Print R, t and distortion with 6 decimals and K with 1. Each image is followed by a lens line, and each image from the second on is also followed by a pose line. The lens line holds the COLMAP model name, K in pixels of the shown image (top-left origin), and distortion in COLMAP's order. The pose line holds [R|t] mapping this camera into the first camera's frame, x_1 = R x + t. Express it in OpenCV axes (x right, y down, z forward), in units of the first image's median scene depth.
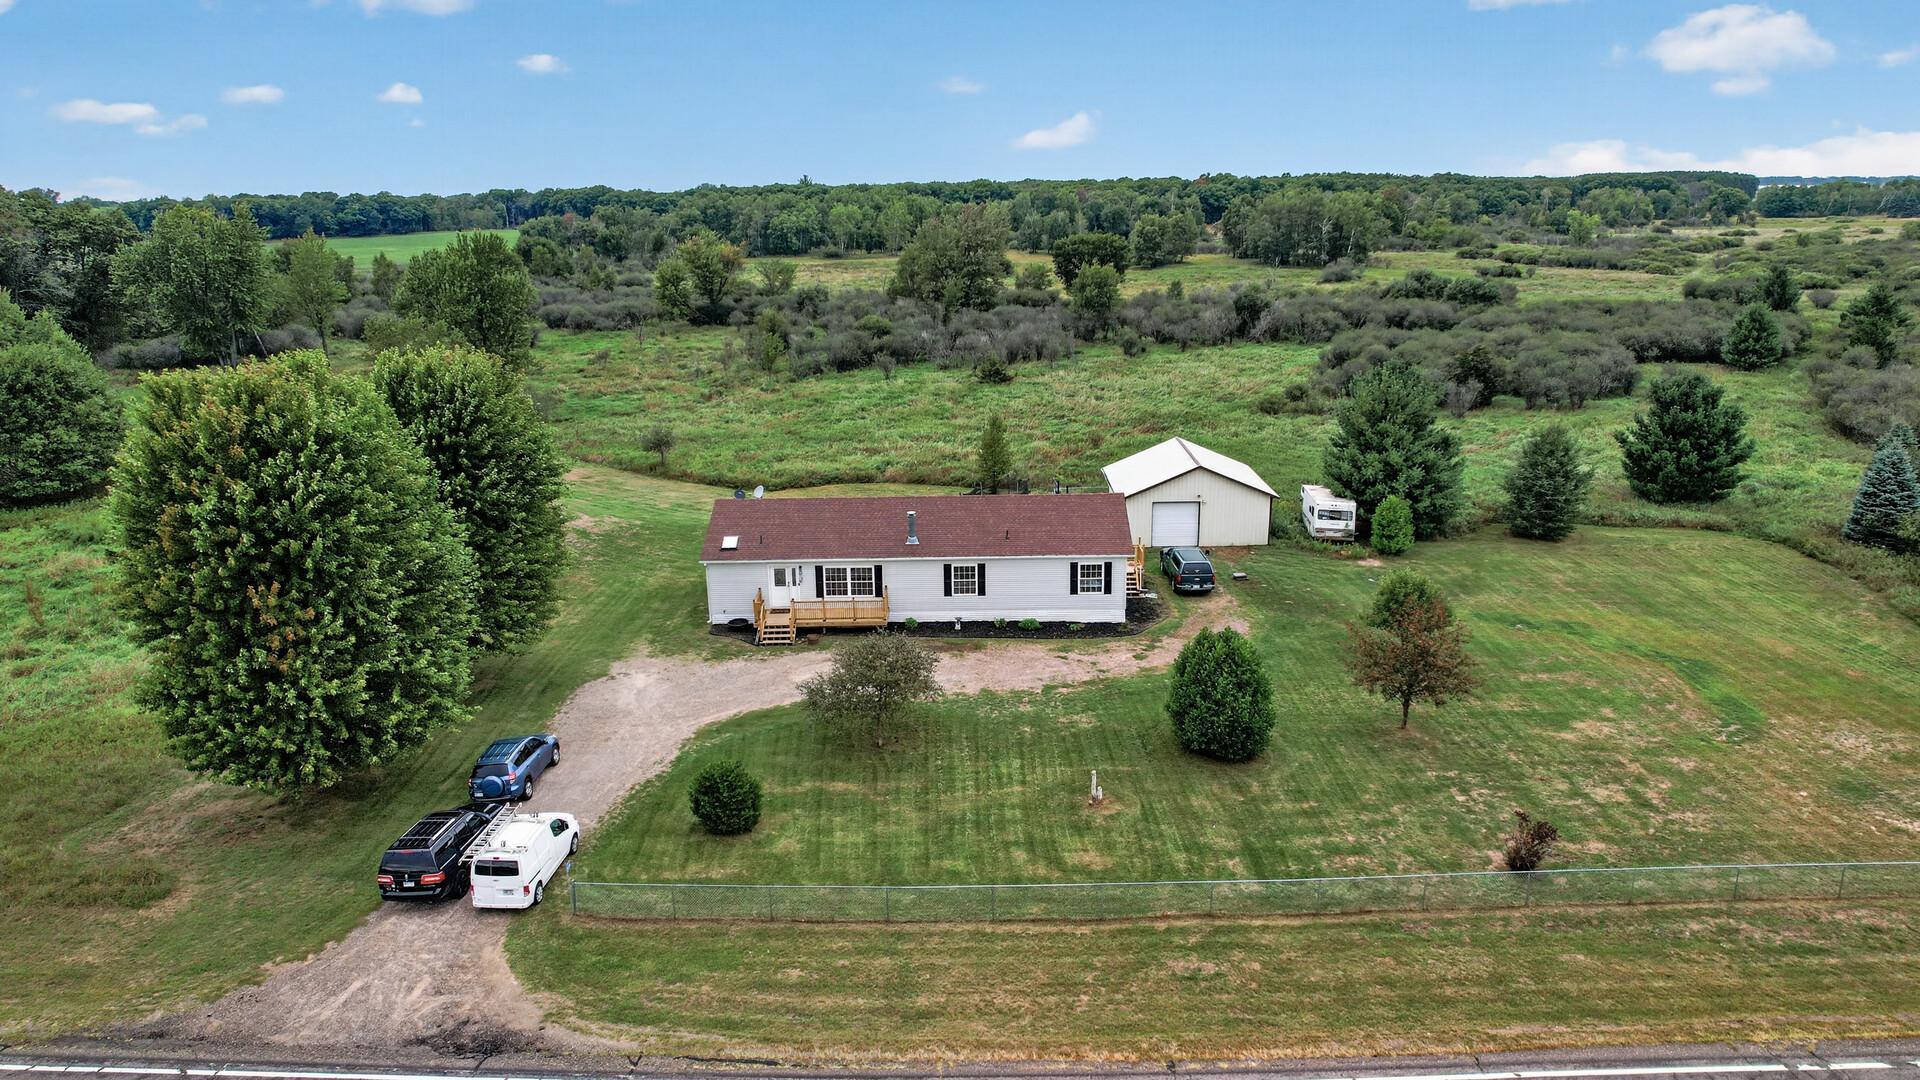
lens RADIAL K [[1246.6, 0, 971.5], [0, 1246.6, 512.4], [0, 0, 1]] dist [-0.074109, 0.060284]
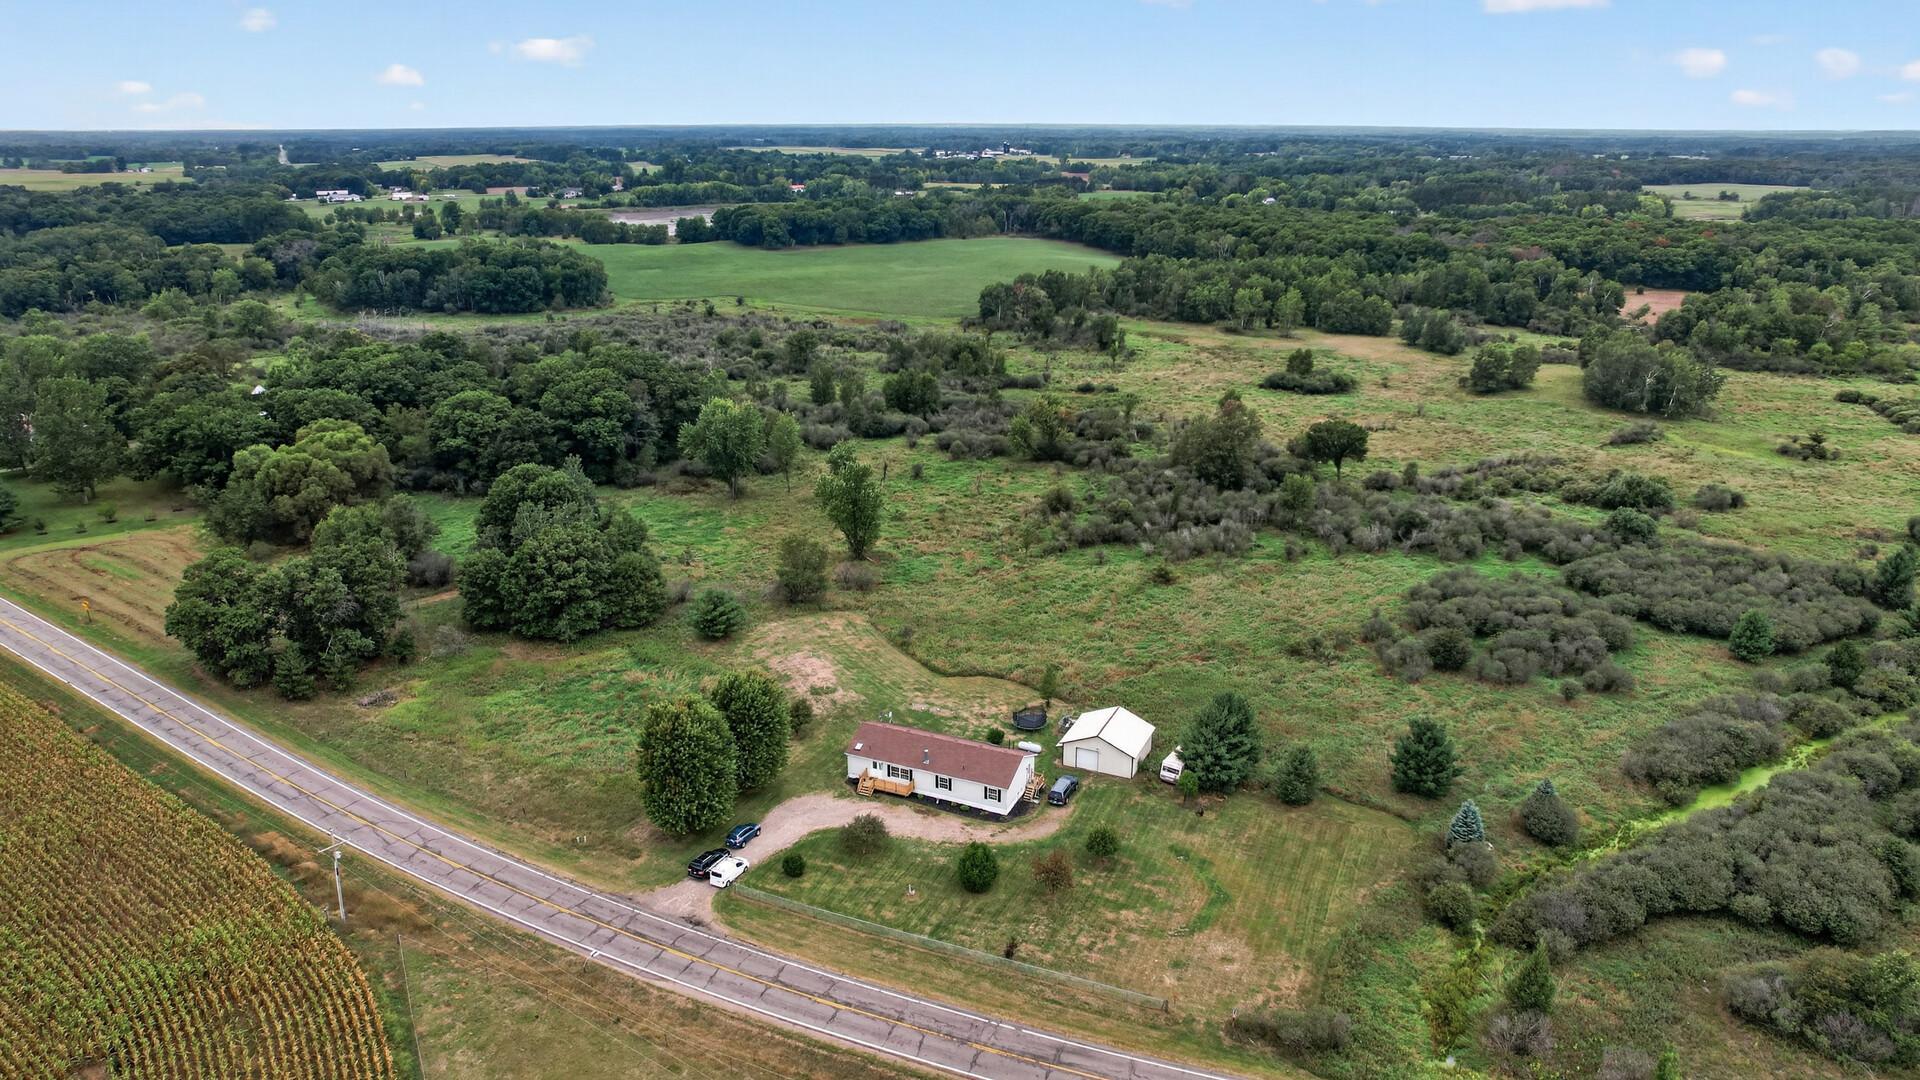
lens RADIAL K [[1246.2, 0, 965.7], [0, 1246.2, 543.3], [0, 0, 1]] dist [-0.068170, 0.049162]
pose [[0.913050, 0.146293, -0.380708, 0.854813], [-0.116948, 0.988167, 0.099243, -0.627450], [0.390721, -0.046091, 0.919354, -1.120727]]
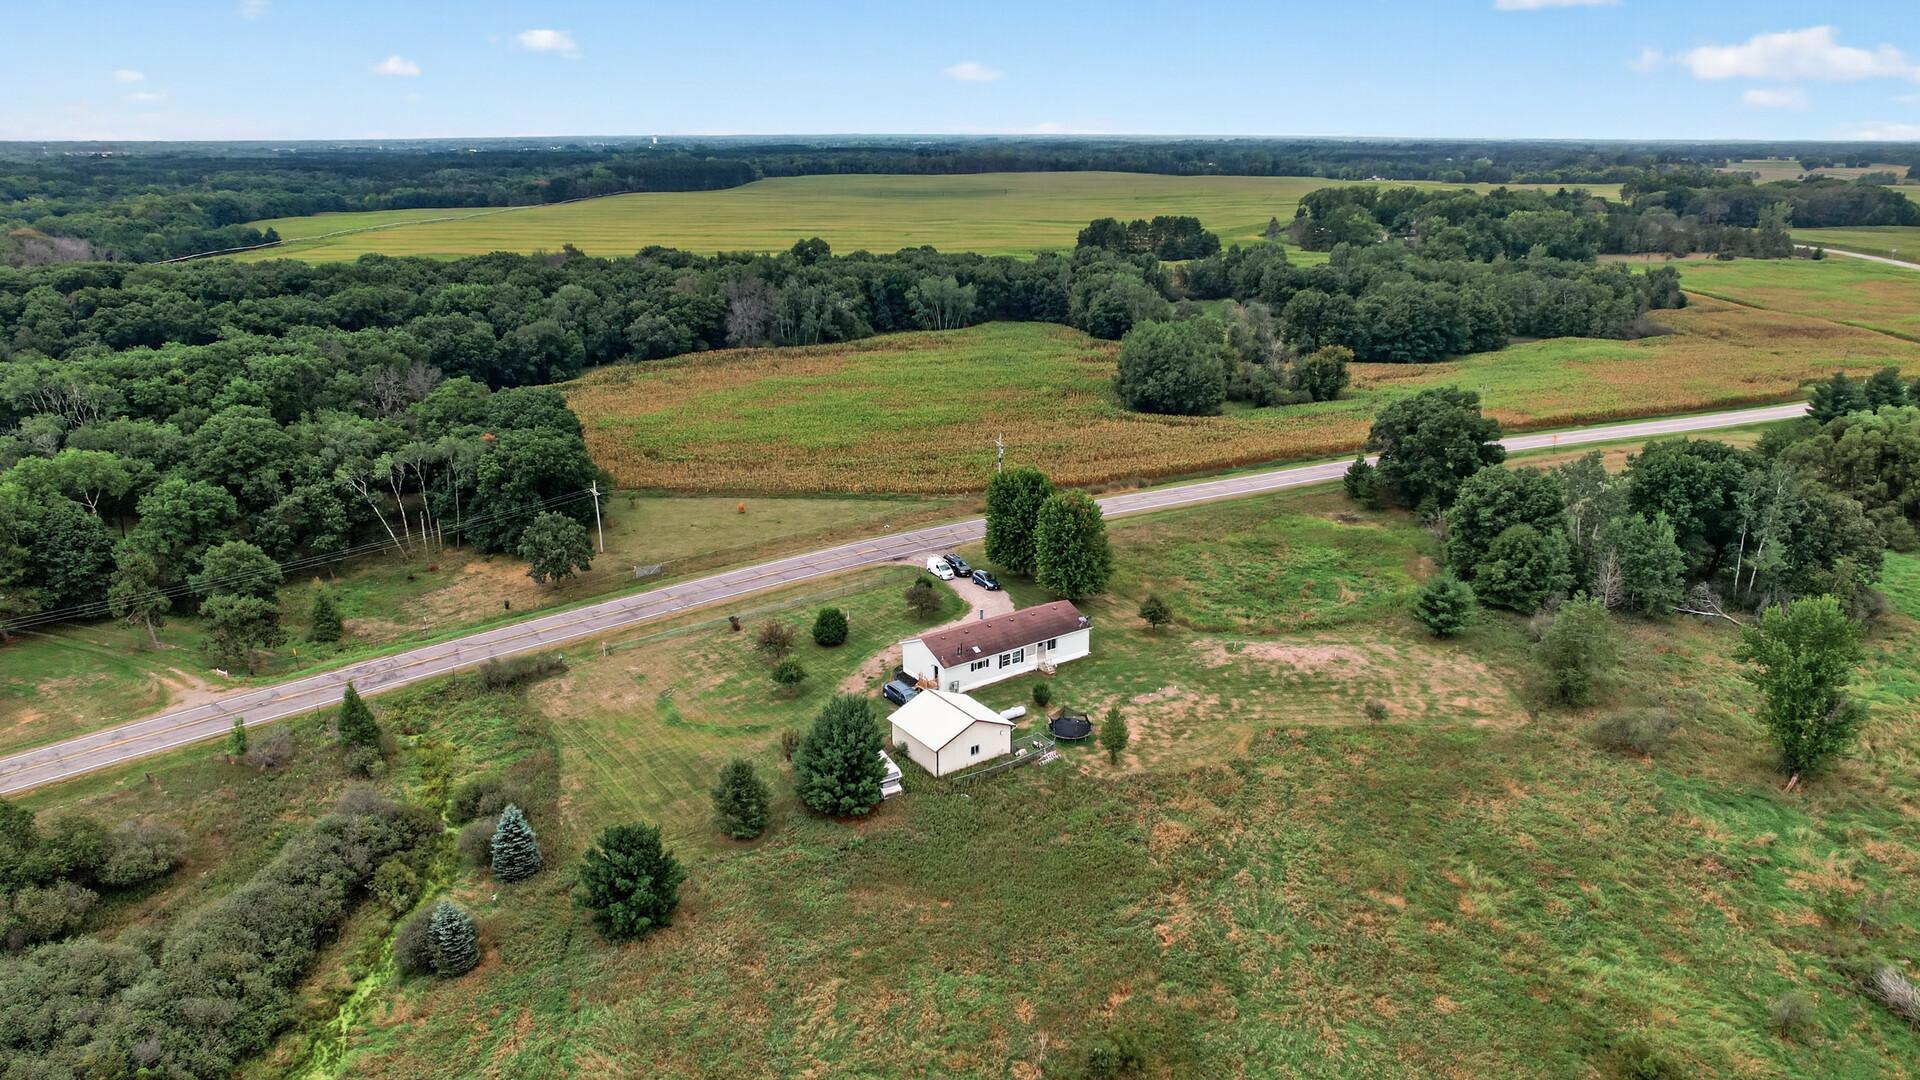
lens RADIAL K [[1270.3, 0, 962.1], [0, 1270.3, 508.2], [0, 0, 1]] dist [-0.044860, 0.002432]
pose [[-0.817193, 0.180605, -0.547337, 1.269823], [-0.130010, 0.867401, 0.480326, -1.322659], [0.561510, 0.463678, -0.685354, 2.532978]]
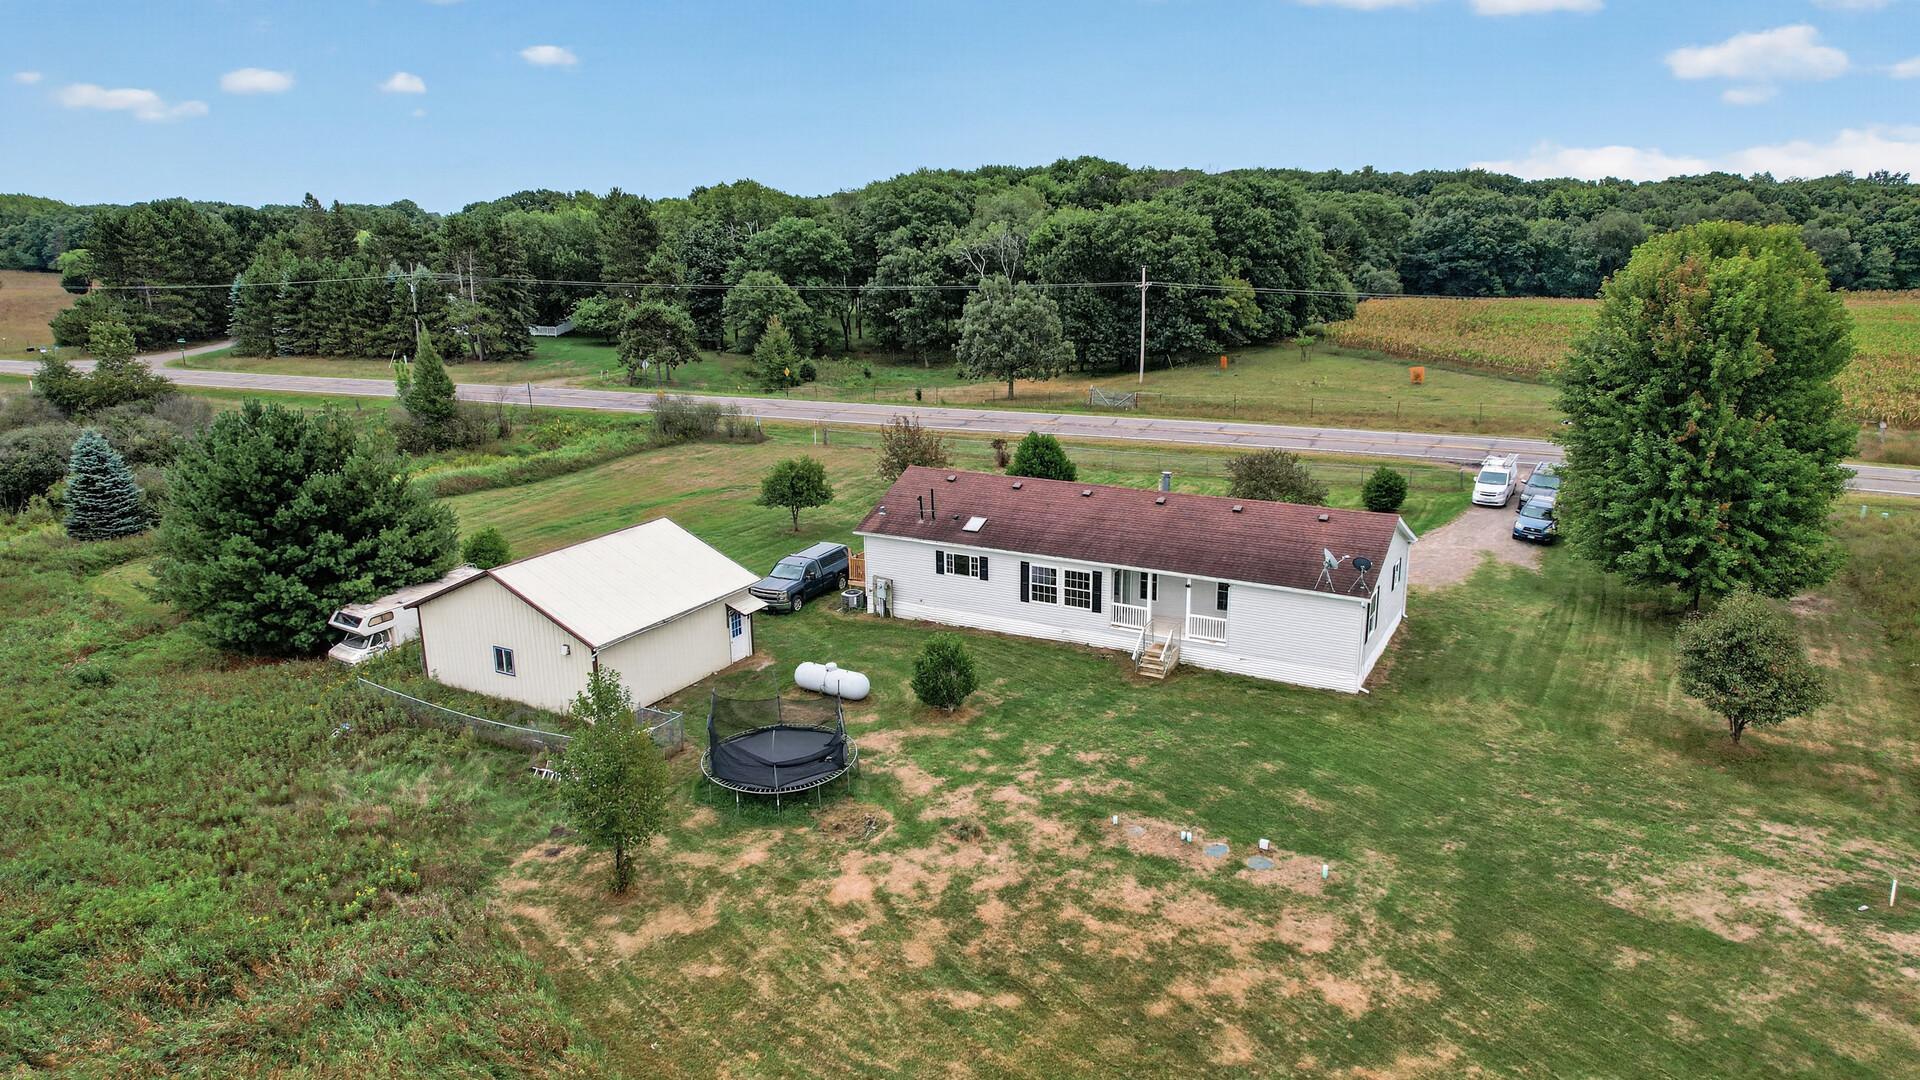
lens RADIAL K [[1238.5, 0, 965.3], [0, 1238.5, 544.8], [0, 0, 1]] dist [-0.069167, 0.055031]
pose [[-0.875624, -0.099955, 0.472538, -0.336736], [0.145172, 0.878648, 0.454866, -0.366341], [-0.460661, 0.466891, -0.754854, 1.722113]]
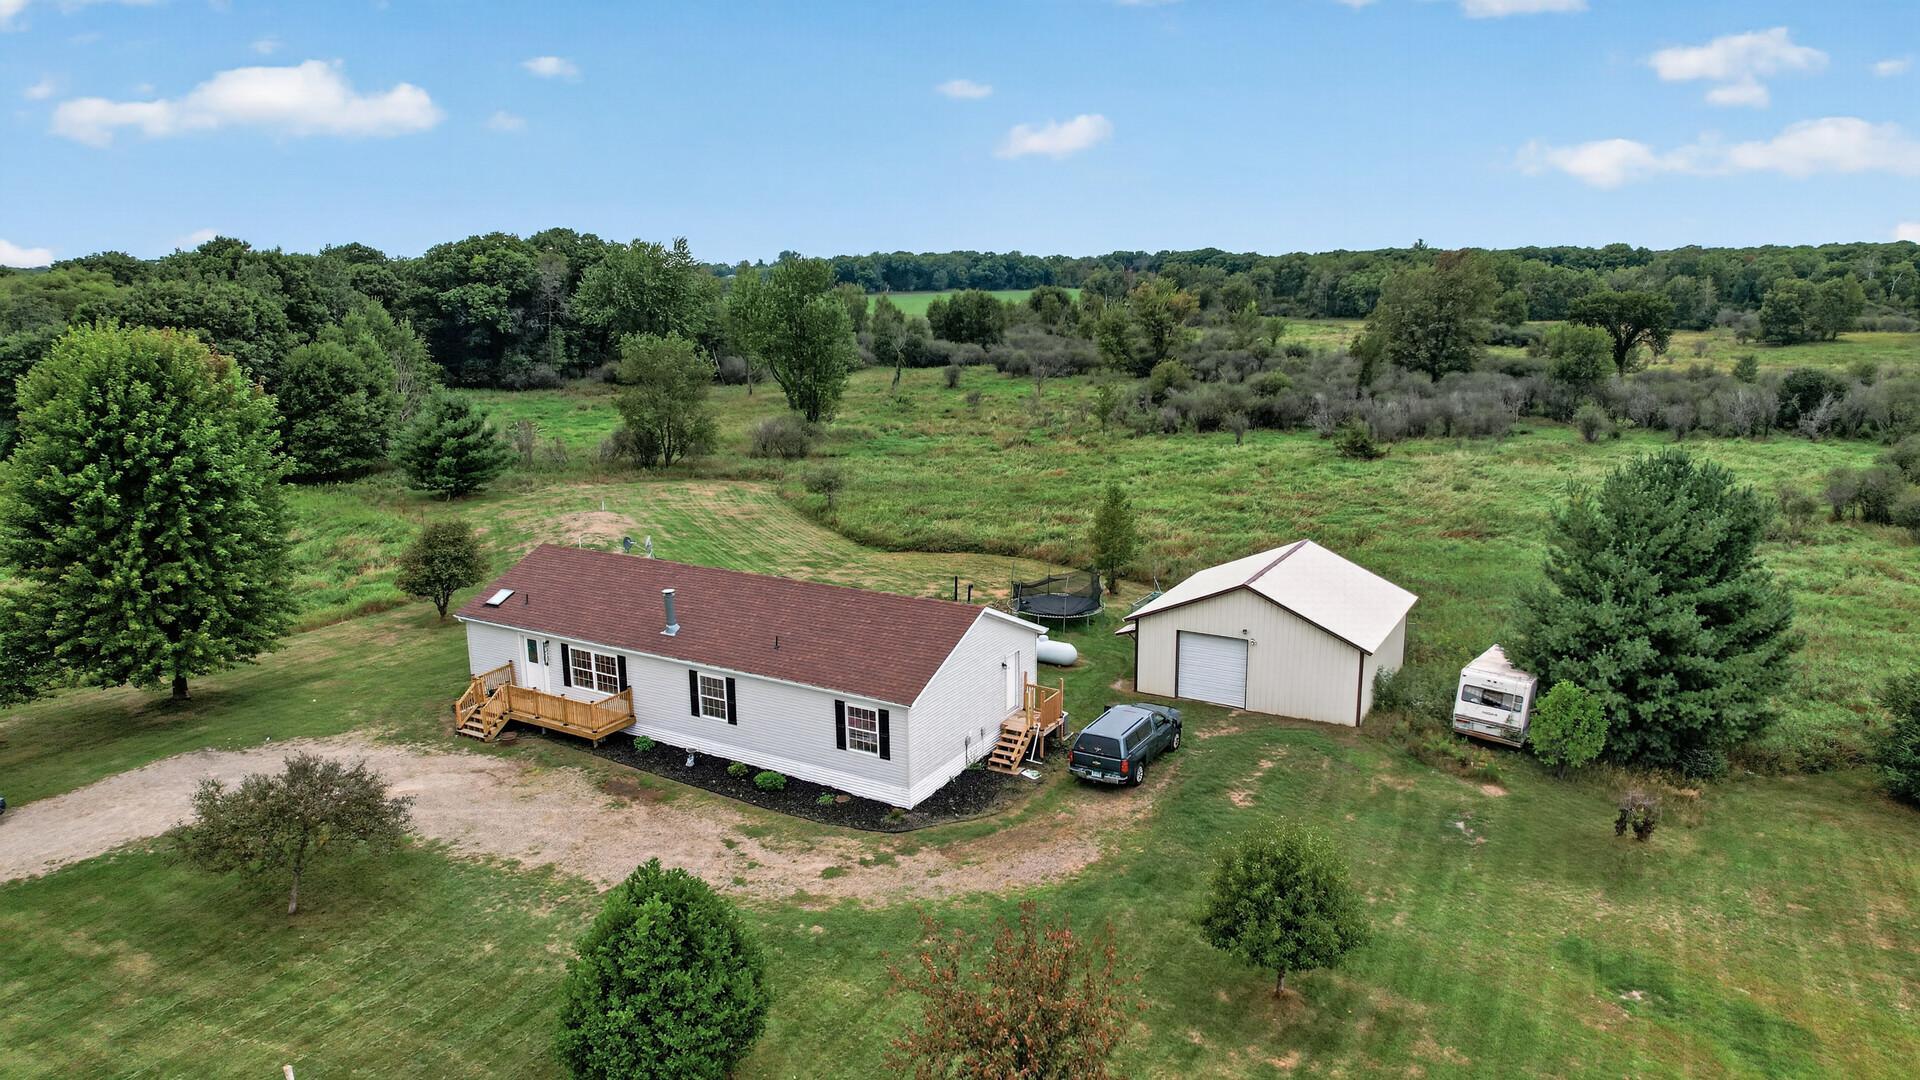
lens RADIAL K [[1223.9, 0, 966.9], [0, 1223.9, 534.9], [0, 0, 1]] dist [-0.066593, 0.048882]
pose [[0.865917, 0.112463, -0.487381, 0.432448], [-0.128672, 0.991687, 0.000222, -0.053091], [0.483355, 0.062520, 0.873189, 0.462985]]
